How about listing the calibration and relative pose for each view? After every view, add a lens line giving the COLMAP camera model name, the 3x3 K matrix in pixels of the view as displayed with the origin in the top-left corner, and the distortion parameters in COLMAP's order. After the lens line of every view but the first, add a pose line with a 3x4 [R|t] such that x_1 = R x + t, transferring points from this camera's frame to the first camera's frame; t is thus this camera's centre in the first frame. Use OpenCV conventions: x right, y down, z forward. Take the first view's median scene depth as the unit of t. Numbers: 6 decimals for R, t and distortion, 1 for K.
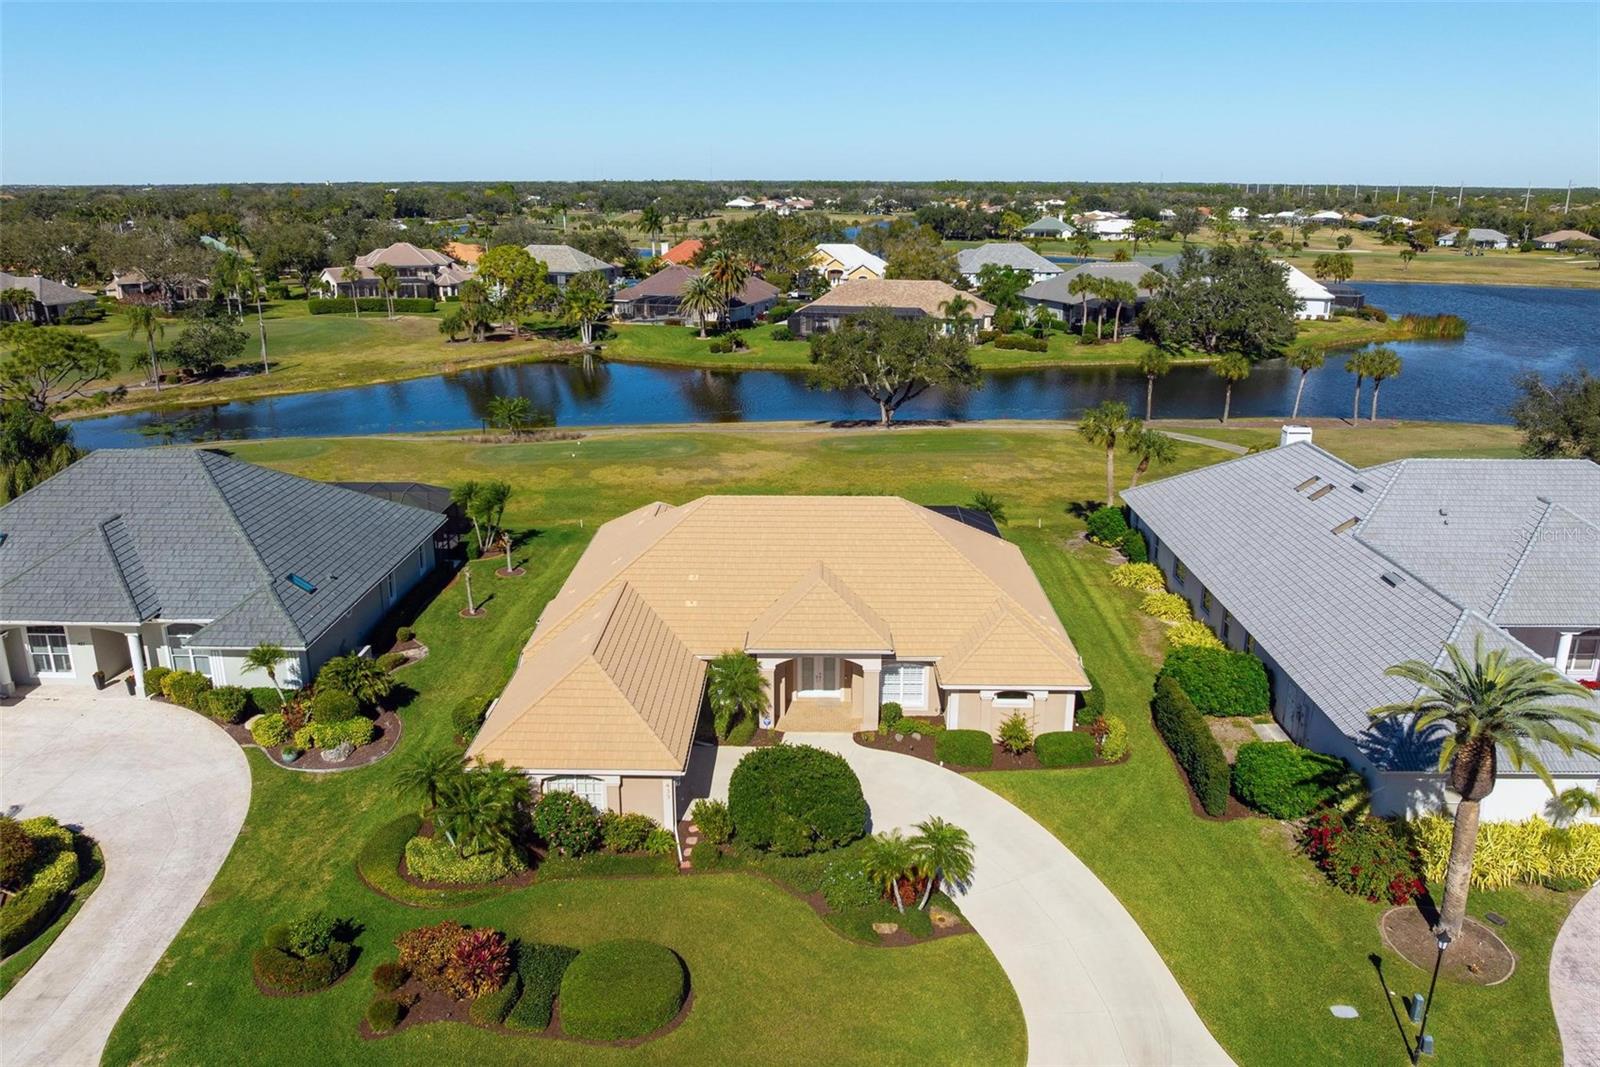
lens RADIAL K [[1134.4, 0, 798.7], [0, 1134.4, 493.5], [0, 0, 1]] dist [-0.032923, 0.000678]
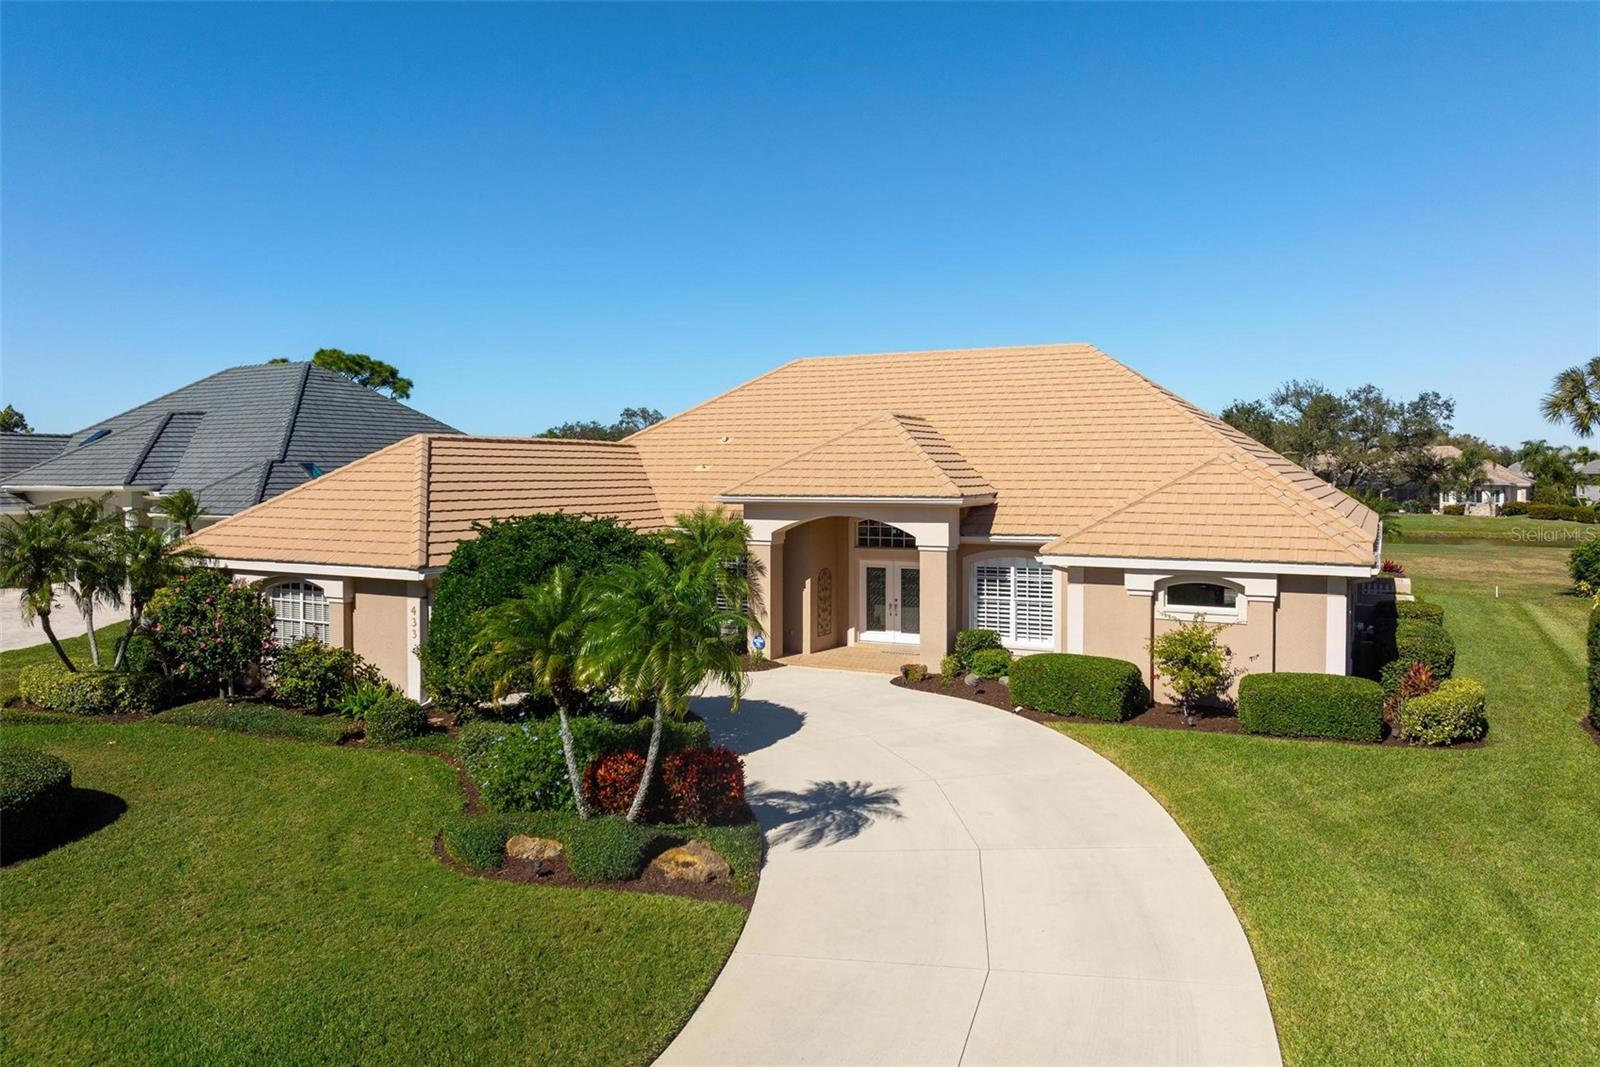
lens RADIAL K [[1134.4, 0, 798.7], [0, 1134.4, 493.5], [0, 0, 1]] dist [-0.032923, 0.000678]
pose [[0.894017, 0.005367, -0.448000, 0.232689], [-0.118407, 0.967207, -0.224701, 0.244751], [0.432103, 0.253933, 0.865335, 0.481797]]
